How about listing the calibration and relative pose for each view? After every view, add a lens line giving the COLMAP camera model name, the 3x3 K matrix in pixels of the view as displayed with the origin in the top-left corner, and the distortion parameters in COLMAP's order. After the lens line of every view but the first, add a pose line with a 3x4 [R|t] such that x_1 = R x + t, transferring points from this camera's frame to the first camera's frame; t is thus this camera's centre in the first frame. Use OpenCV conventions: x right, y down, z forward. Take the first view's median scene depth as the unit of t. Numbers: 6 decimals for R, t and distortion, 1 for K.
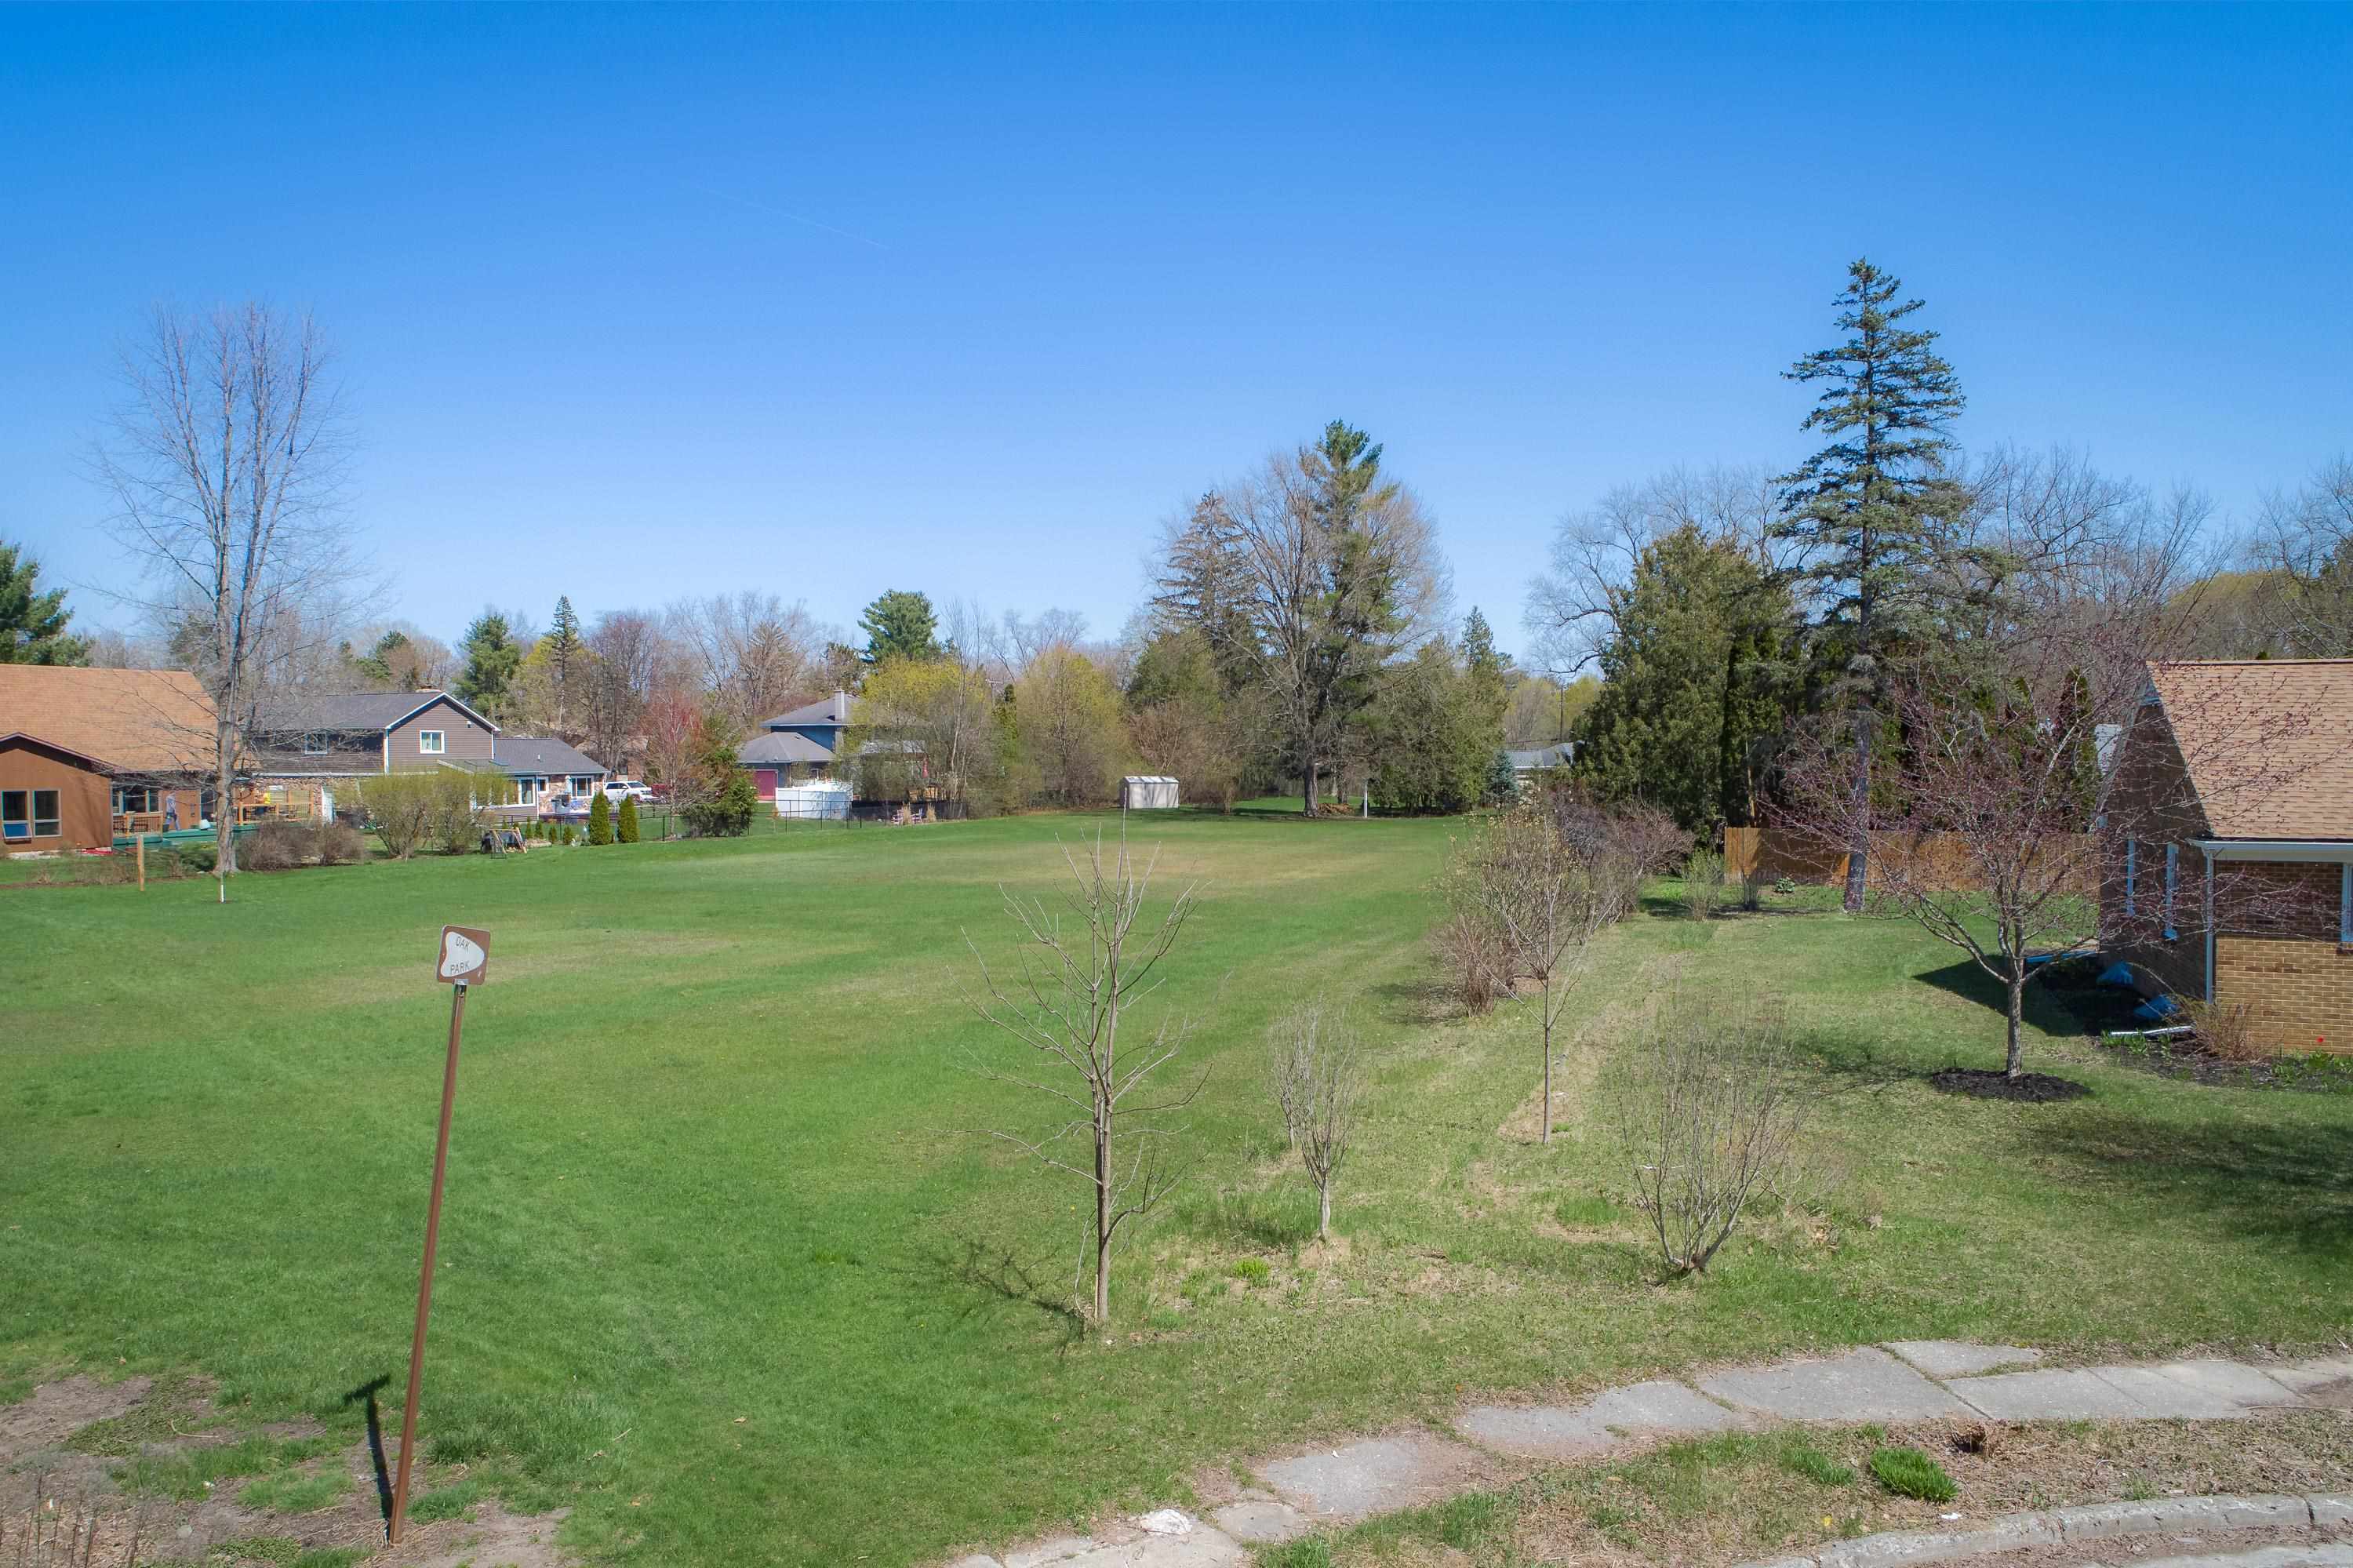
lens RADIAL K [[1641.4, 0, 1154.2], [0, 1641.4, 825.9], [0, 0, 1]] dist [-0.002325, 0.002653]
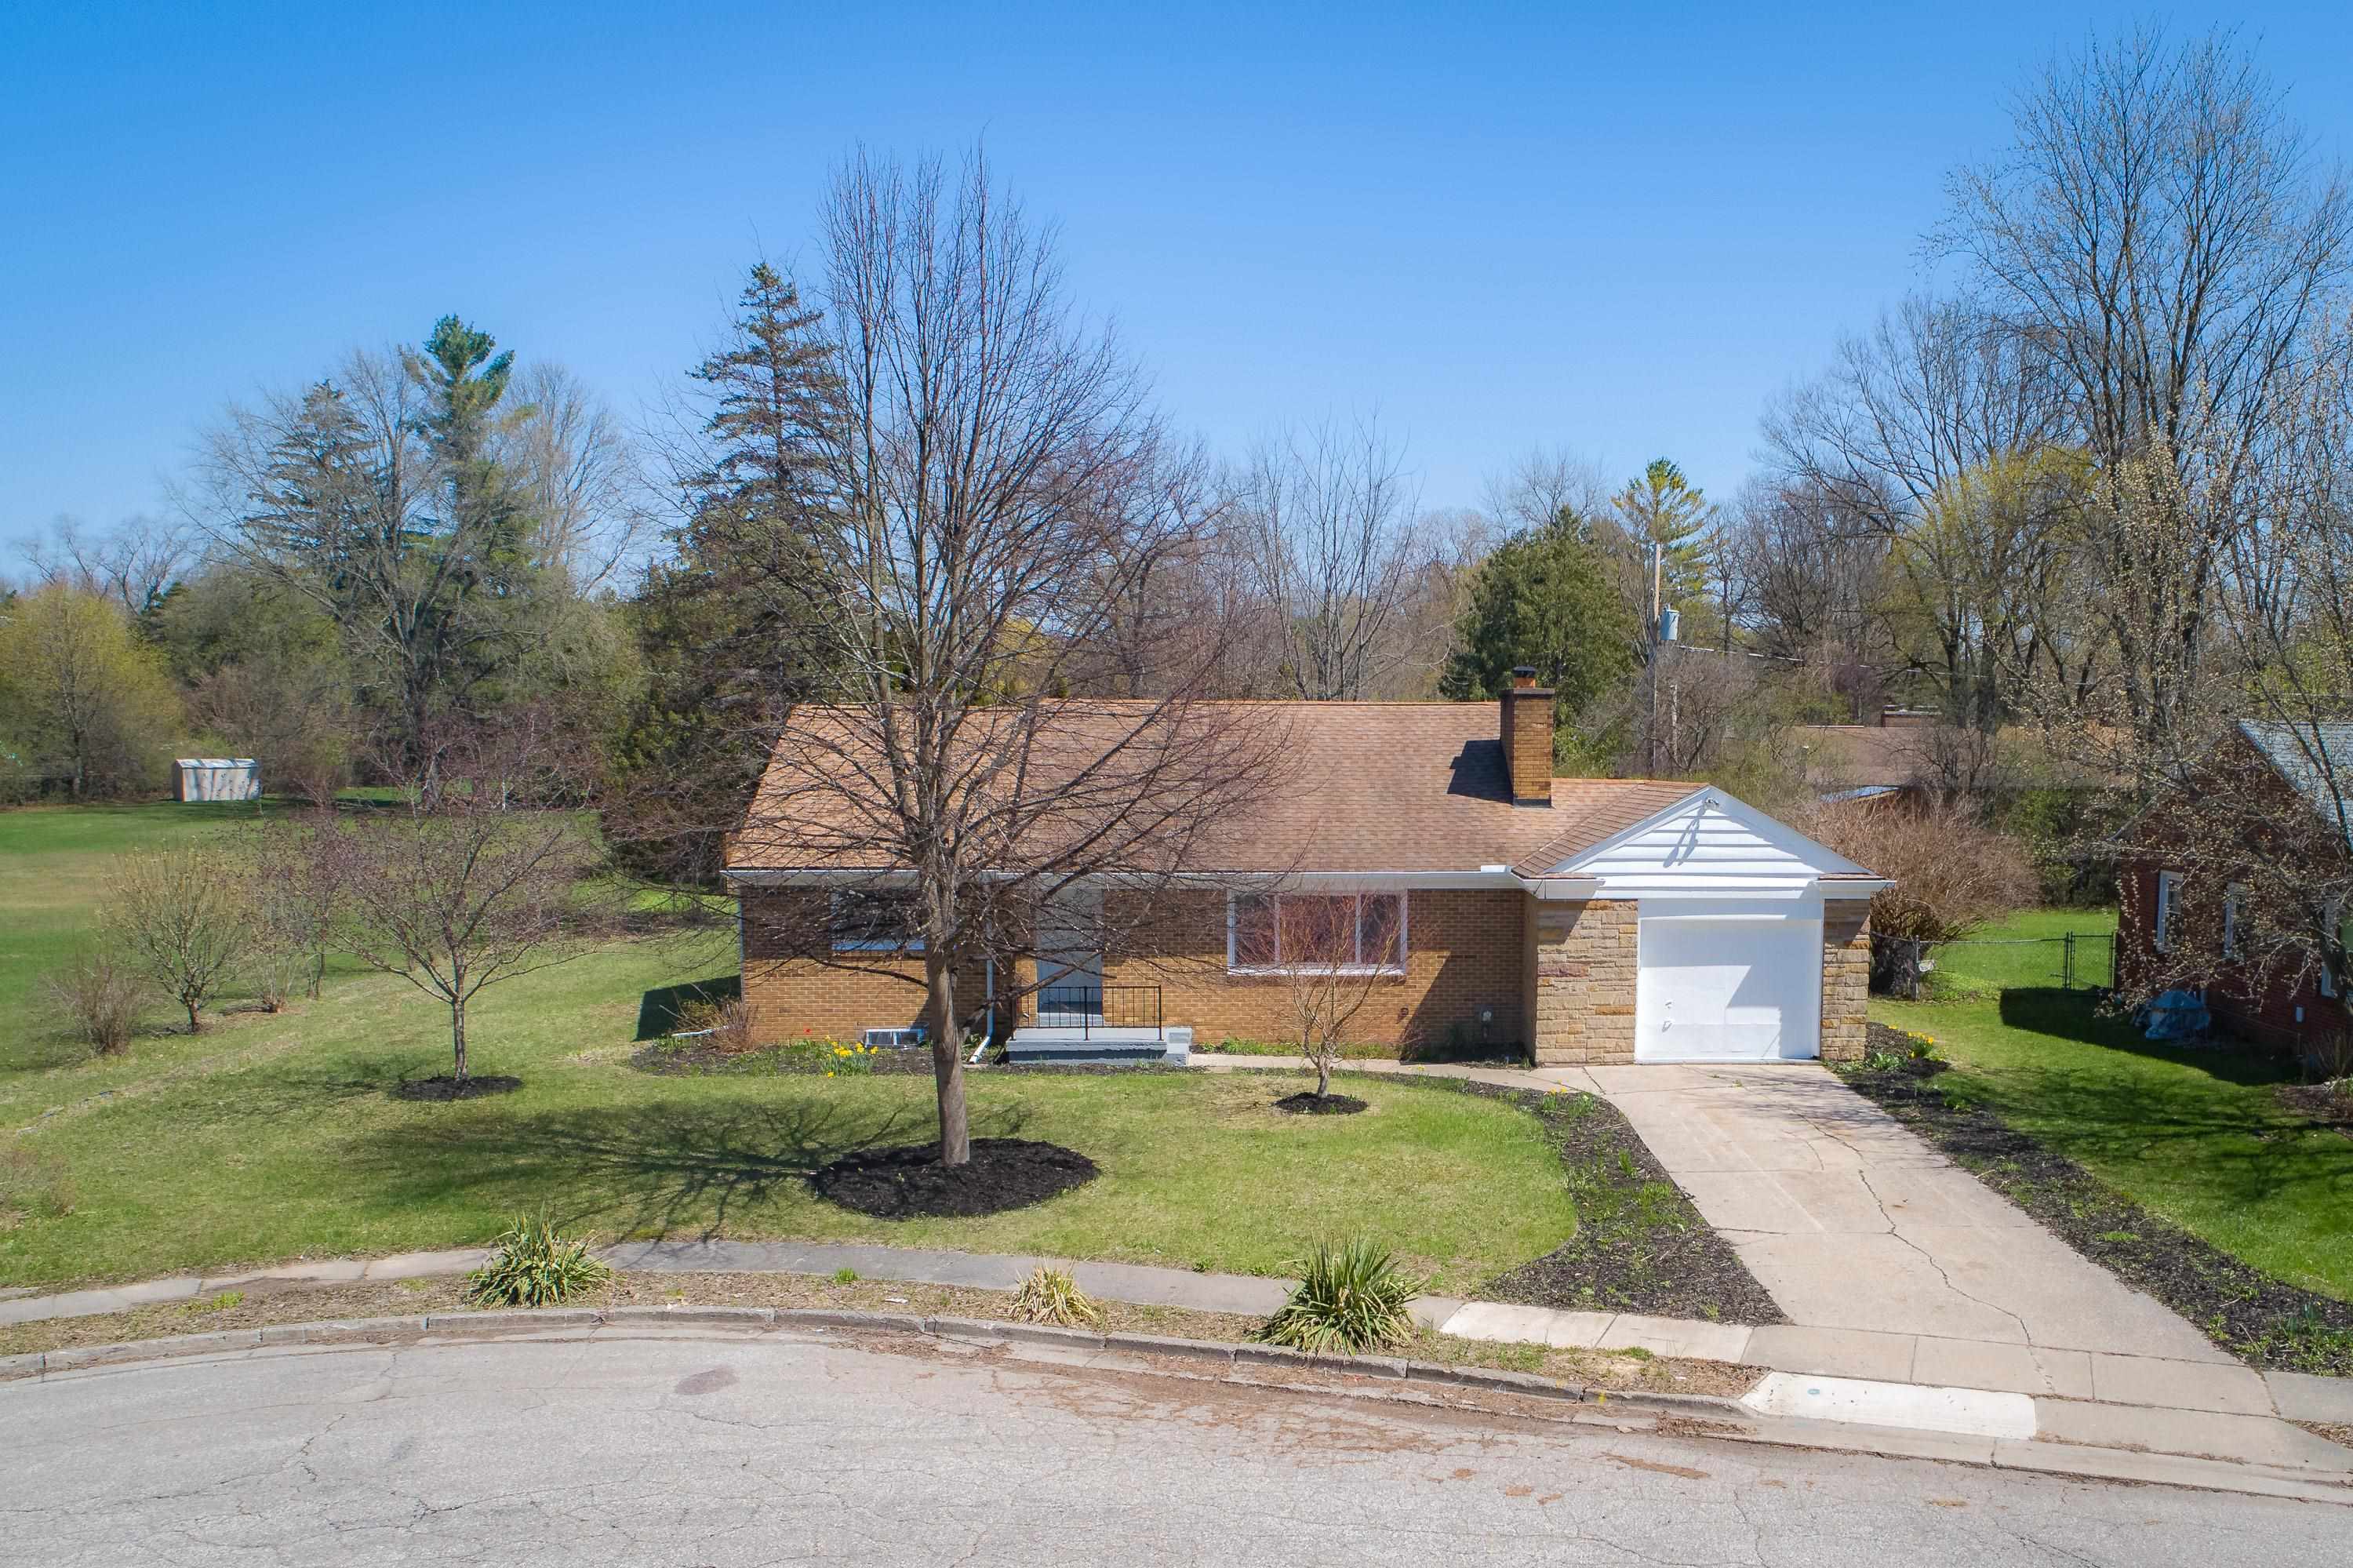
lens RADIAL K [[1980.8, 0, 1448.7], [0, 1980.8, 945.8], [0, 0, 1]] dist [-0.004315, 0.000240]
pose [[0.887684, -0.043508, 0.458393, 0.179223], [0.009460, 0.997039, 0.076314, -0.017259], [-0.460356, -0.063406, 0.885467, -0.205784]]
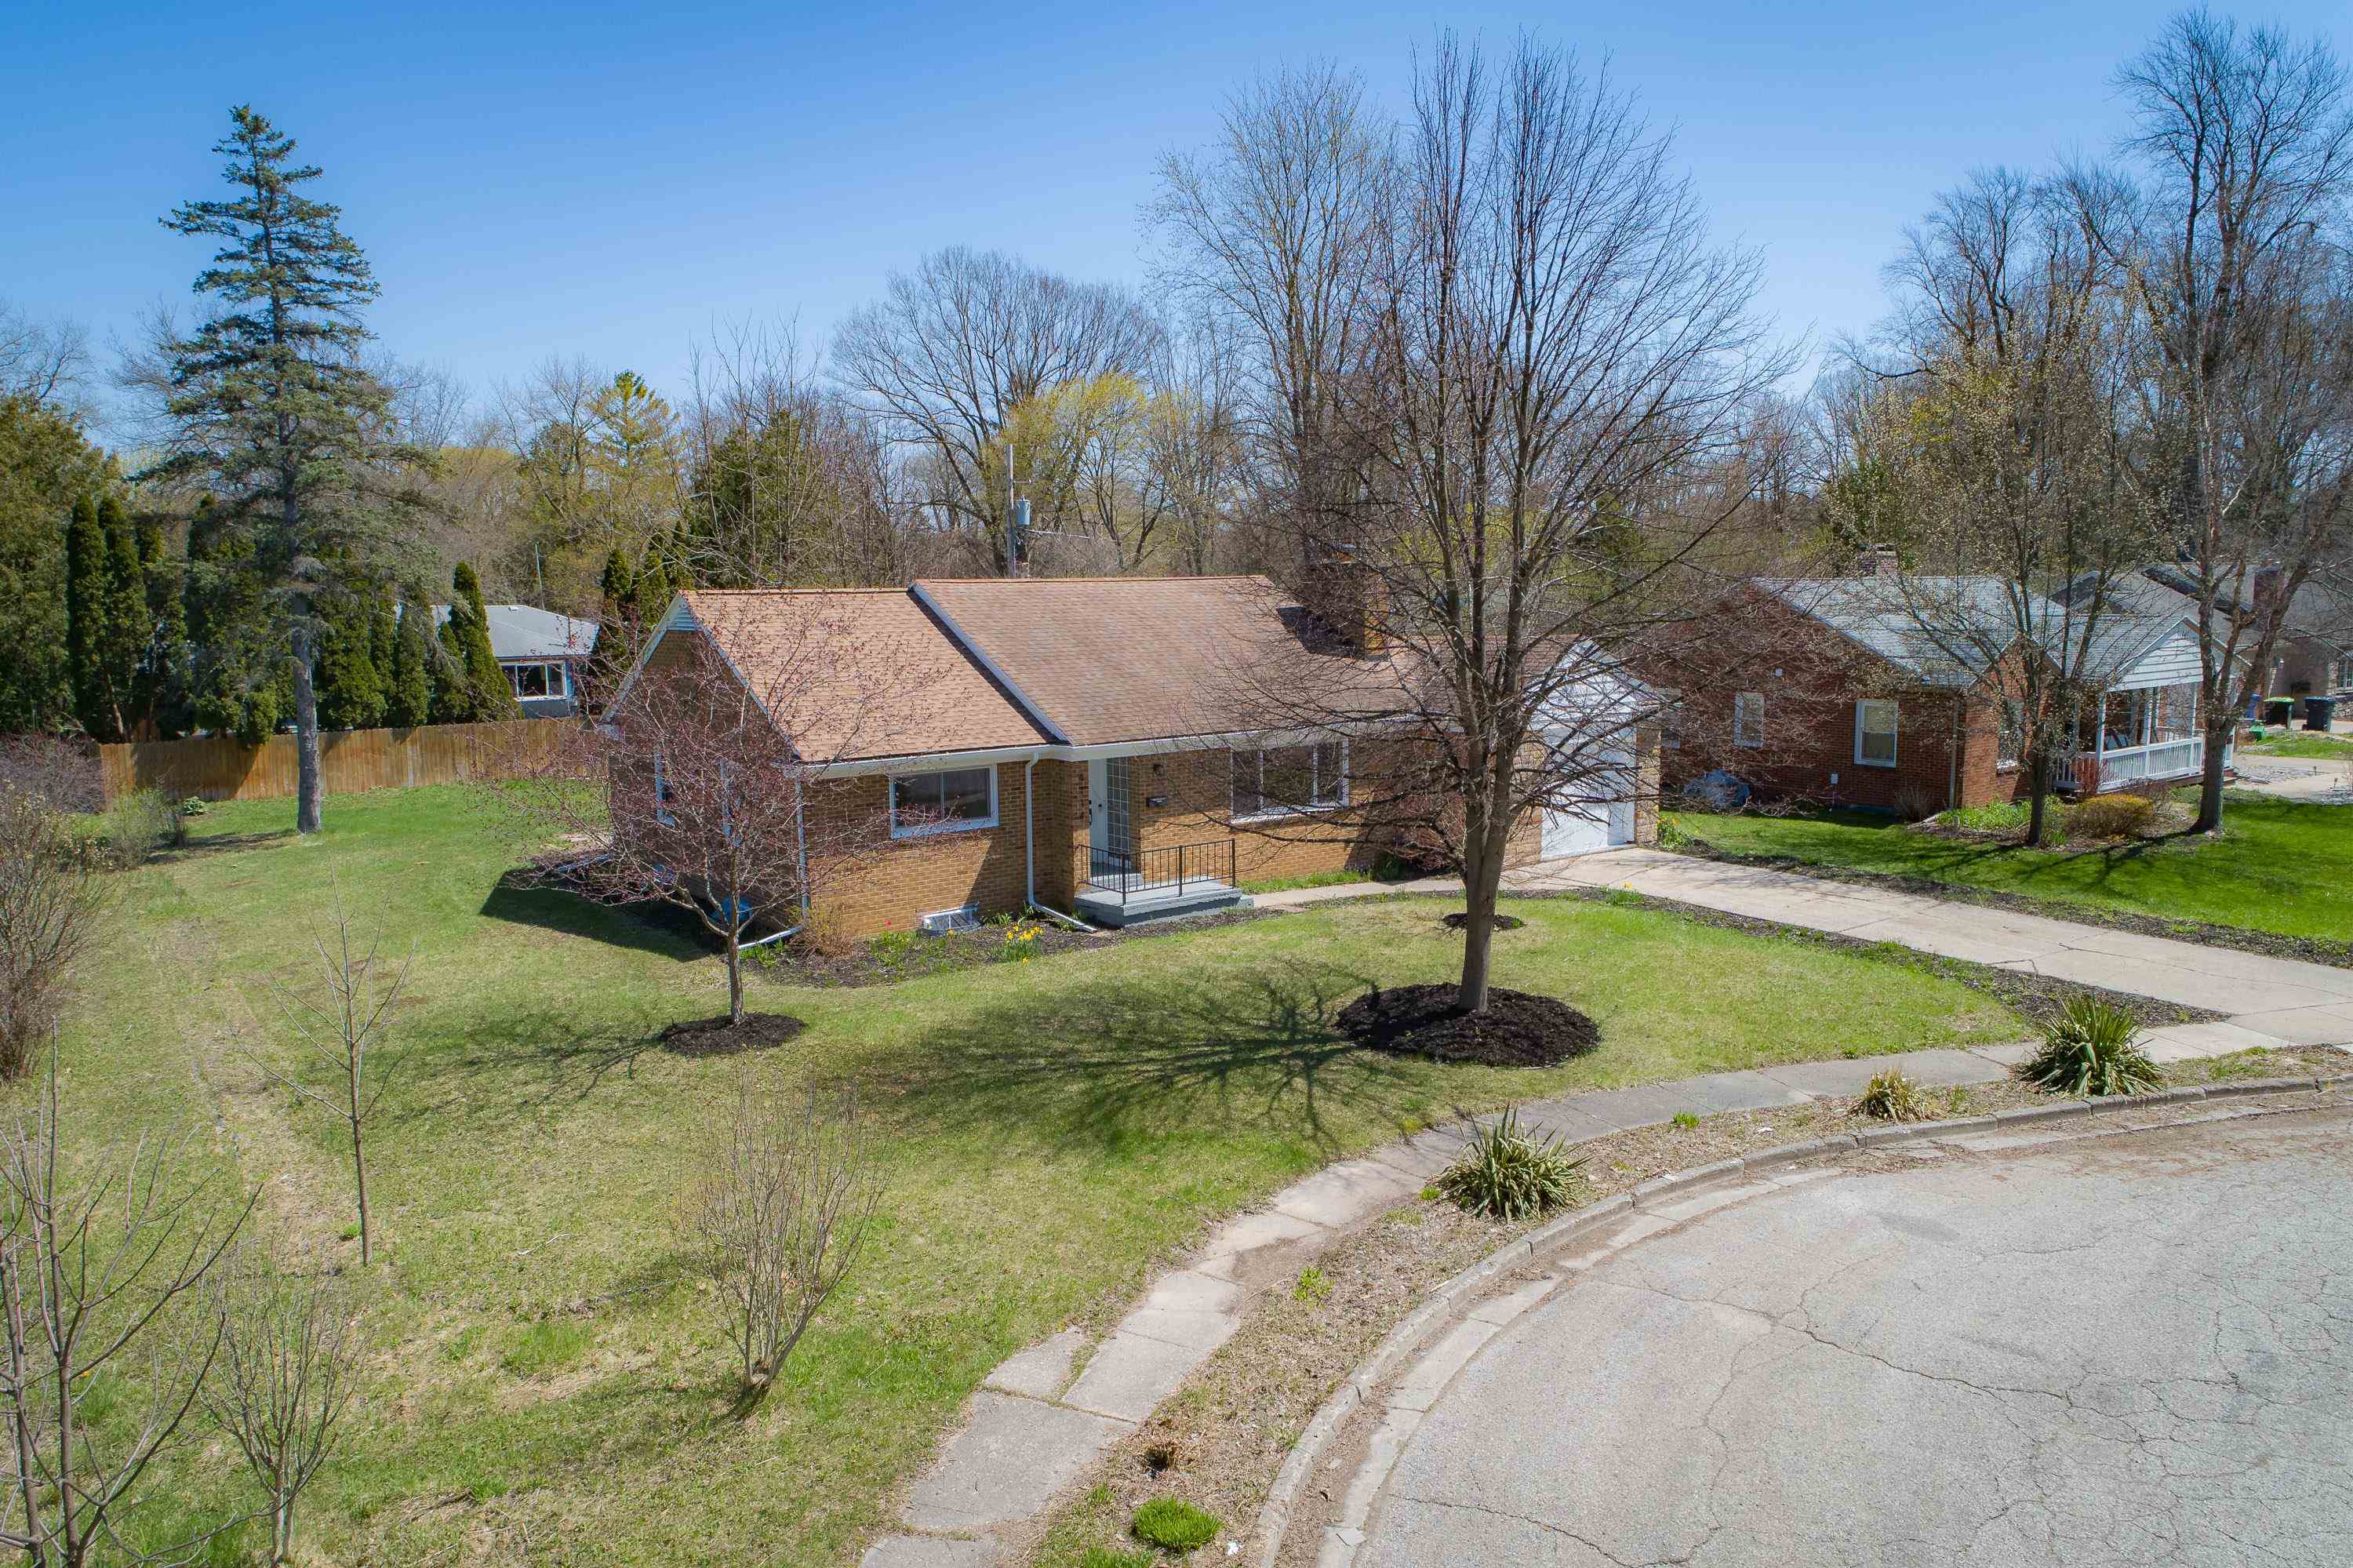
lens RADIAL K [[1588.6, 0, 1183.1], [0, 1588.6, 792.6], [0, 0, 1]] dist [-0.007113, 0.005323]
pose [[0.515992, -0.115566, 0.848762, -0.059649], [0.051381, 0.993249, 0.104003, -0.029818], [-0.855051, -0.010054, 0.518447, 0.089596]]
